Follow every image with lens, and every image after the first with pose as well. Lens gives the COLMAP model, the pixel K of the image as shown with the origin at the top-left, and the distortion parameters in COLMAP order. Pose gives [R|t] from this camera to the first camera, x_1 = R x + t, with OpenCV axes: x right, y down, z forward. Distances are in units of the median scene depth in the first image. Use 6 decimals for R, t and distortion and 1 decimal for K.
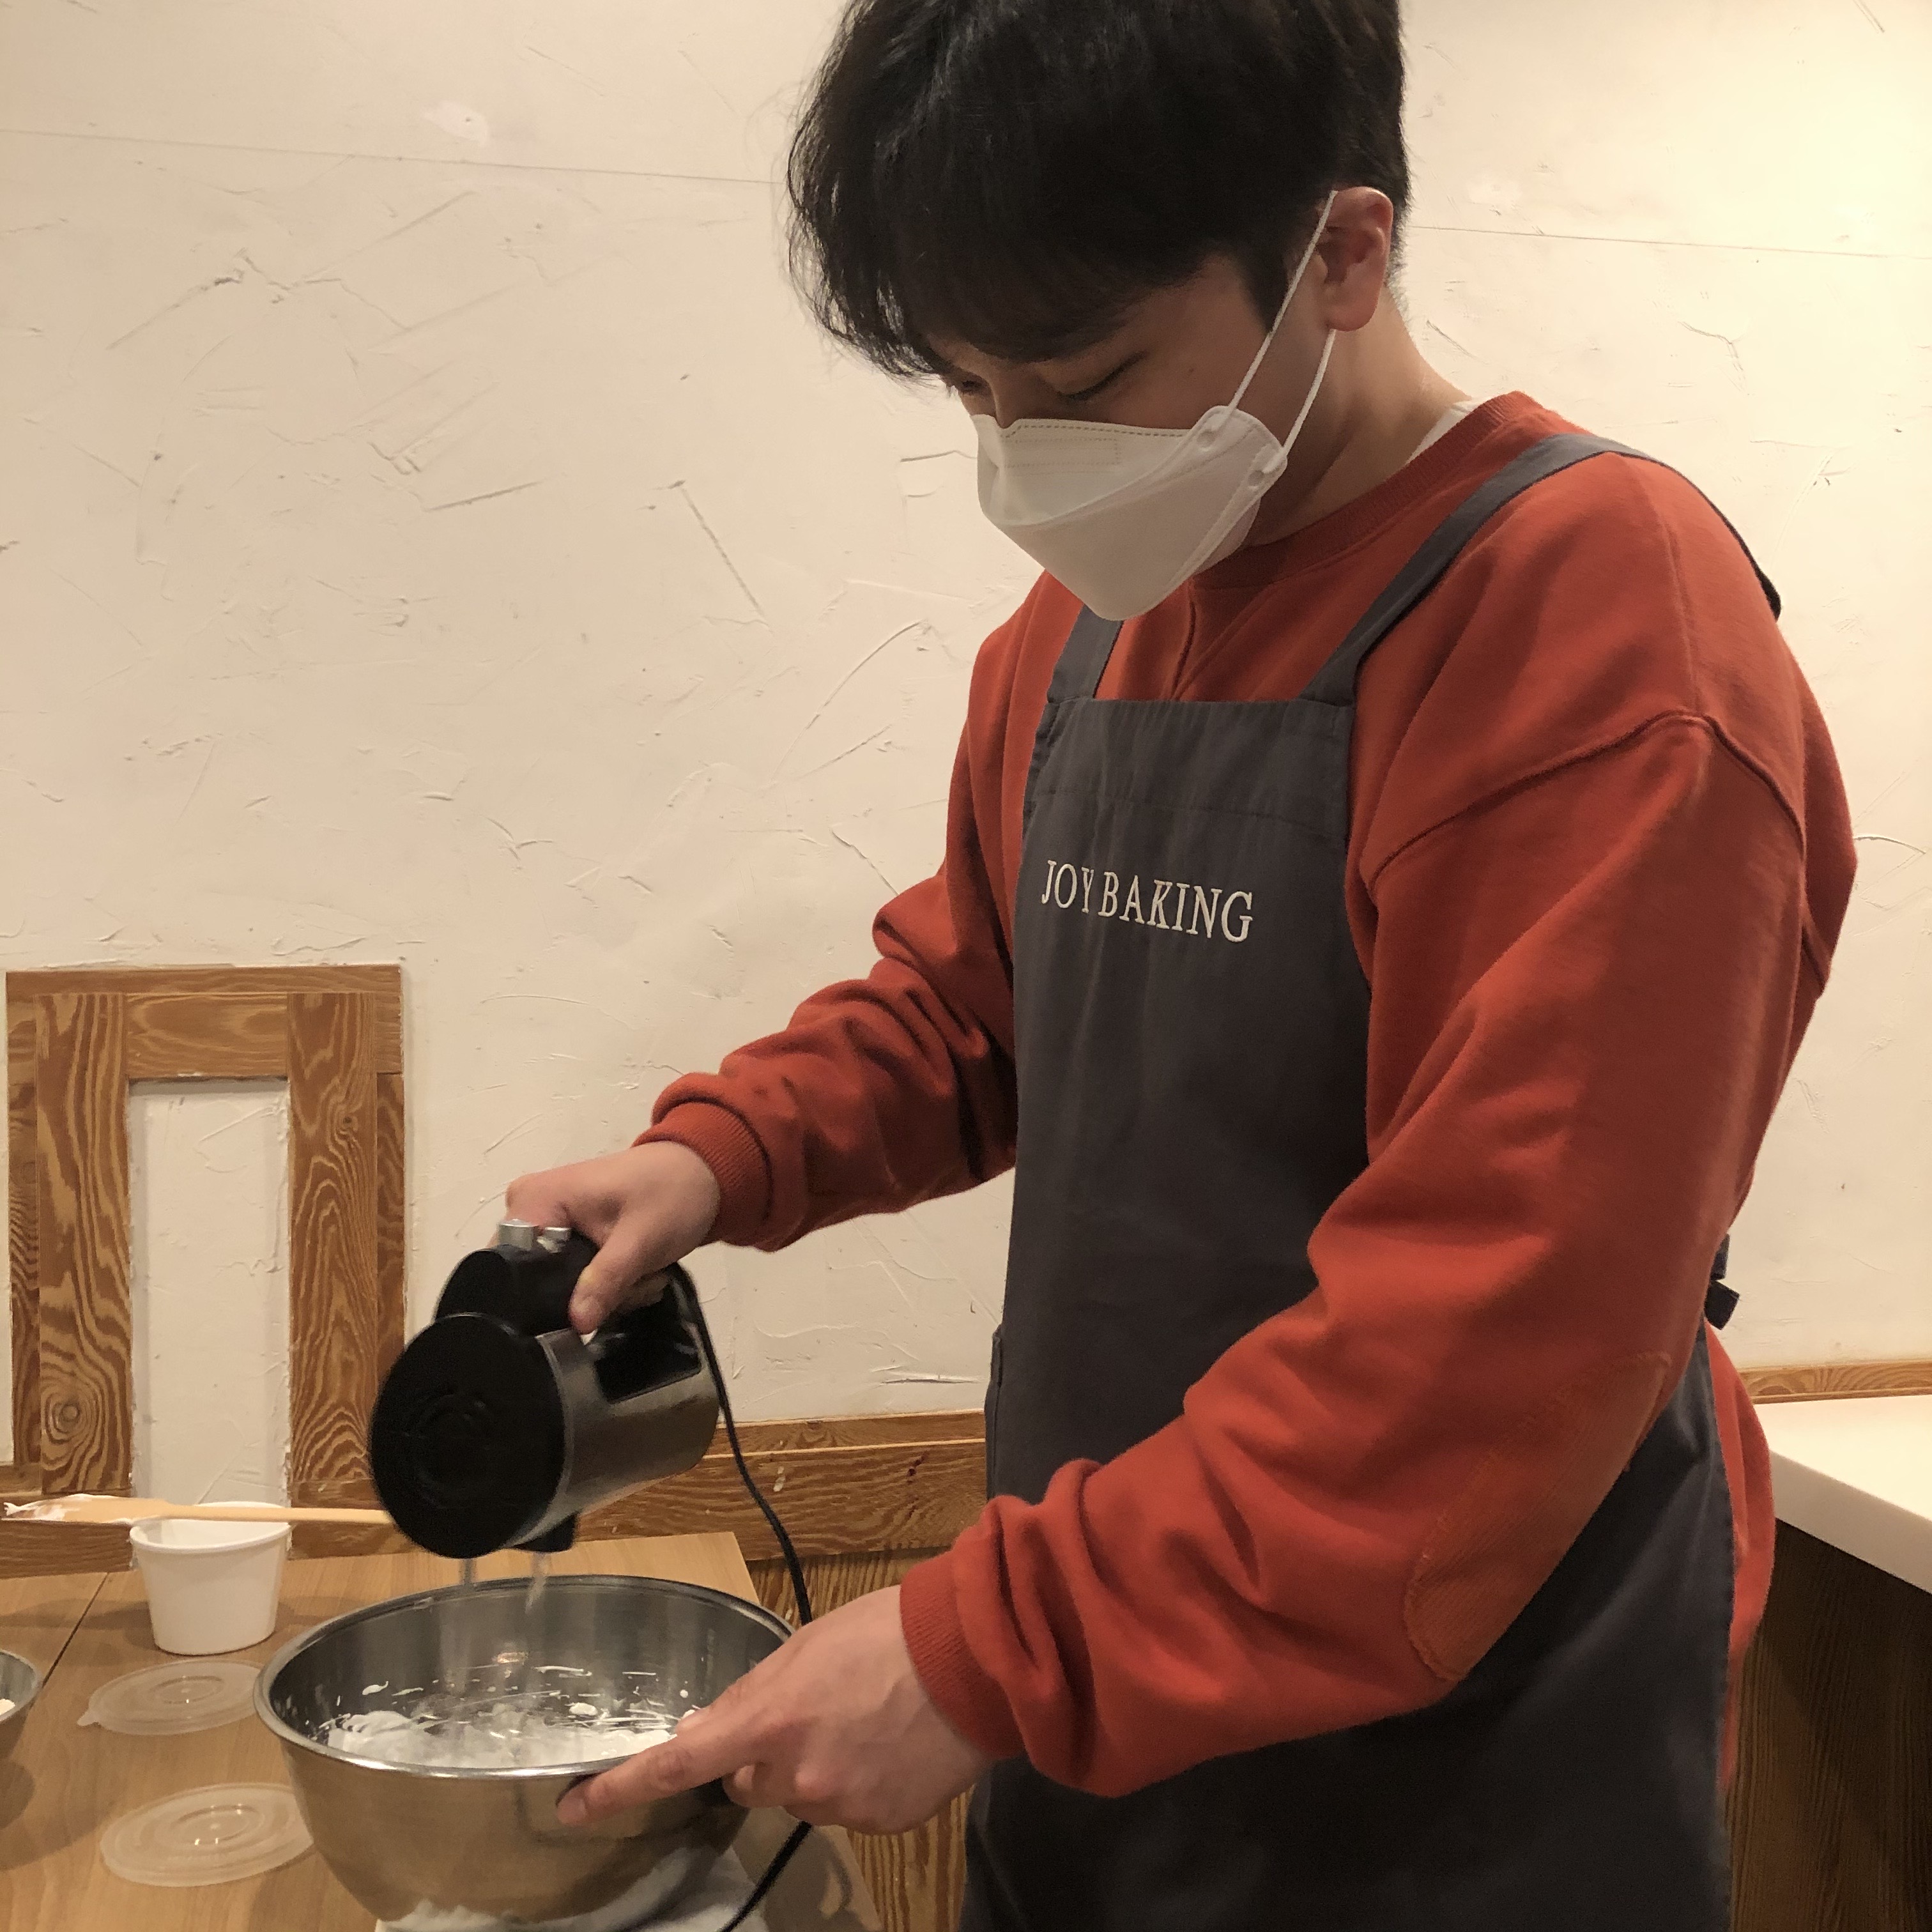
lens RADIAL K [[2166.7, 0, 966.6], [0, 2166.7, 966.7], [0, 0, 1]] dist [0.005960, 0.000000]
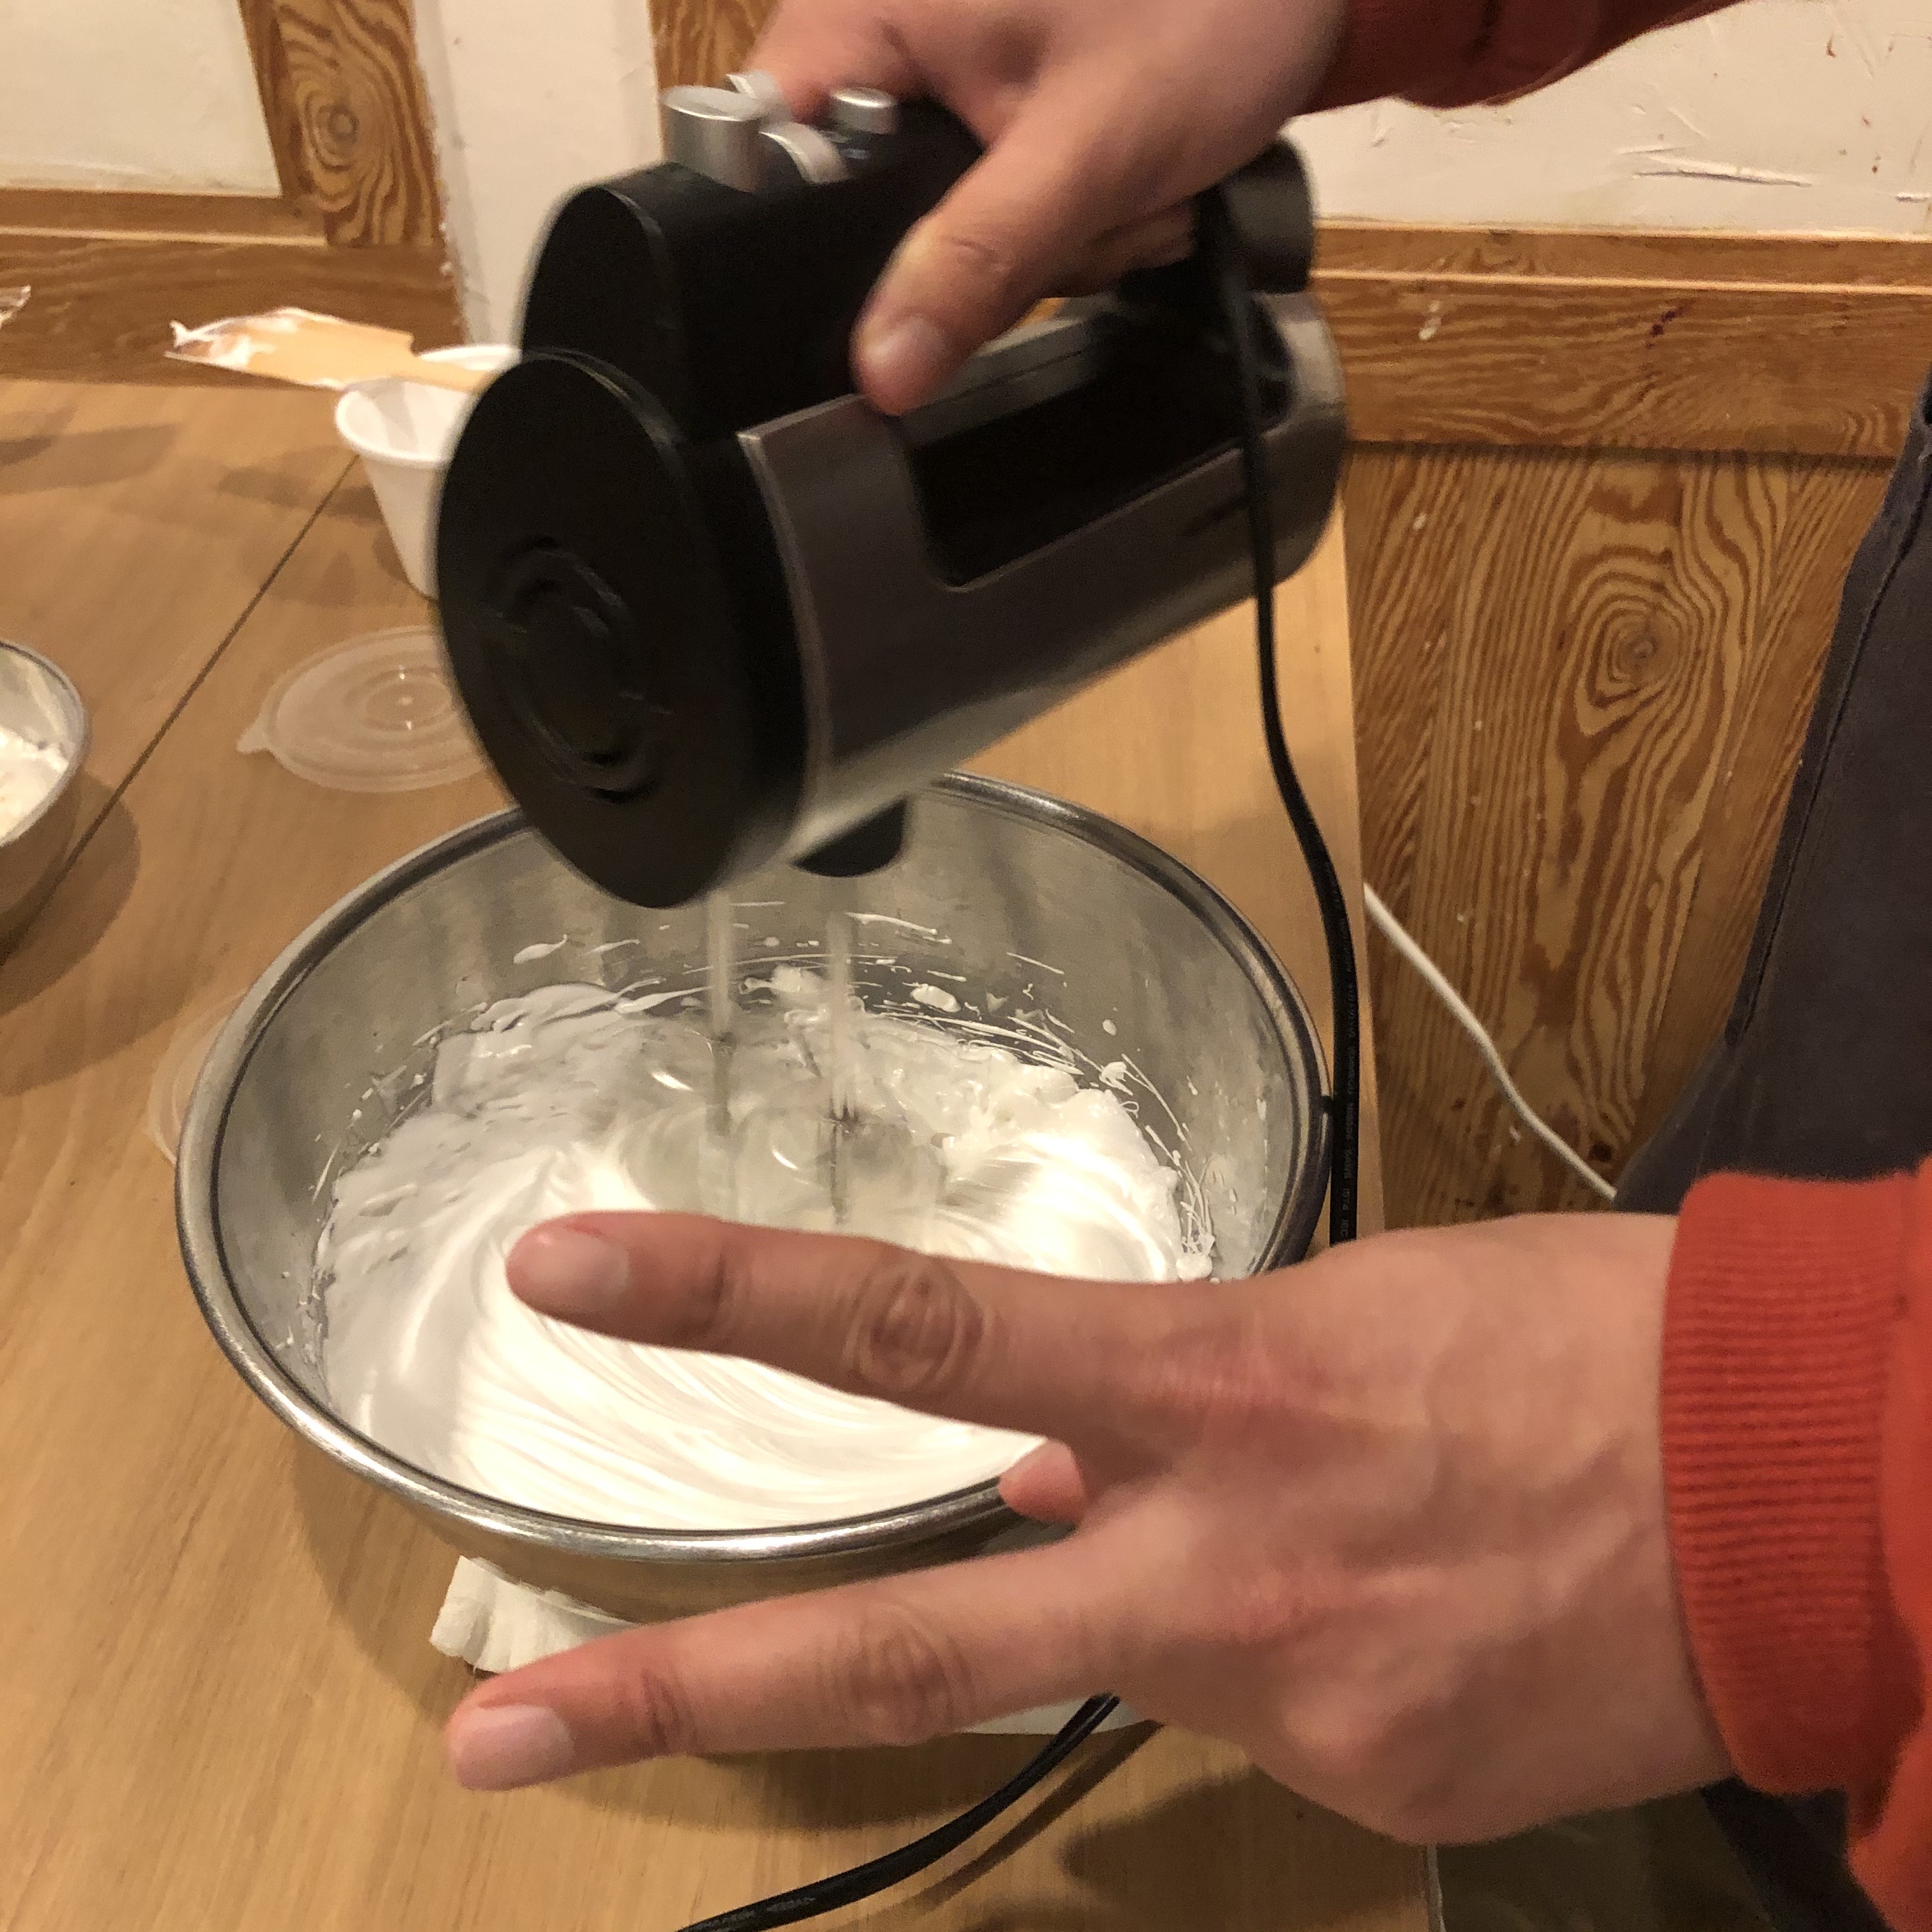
lens RADIAL K [[2166.7, 0, 976.0], [0, 2166.7, 969.5], [0, 0, 1]] dist [0.005960, 0.000000]
pose [[0.951295, 0.187369, -0.244807, -0.025722], [0.002812, 0.788796, 0.614648, 0.006416], [0.308269, -0.585400, 0.749851, 0.413948]]
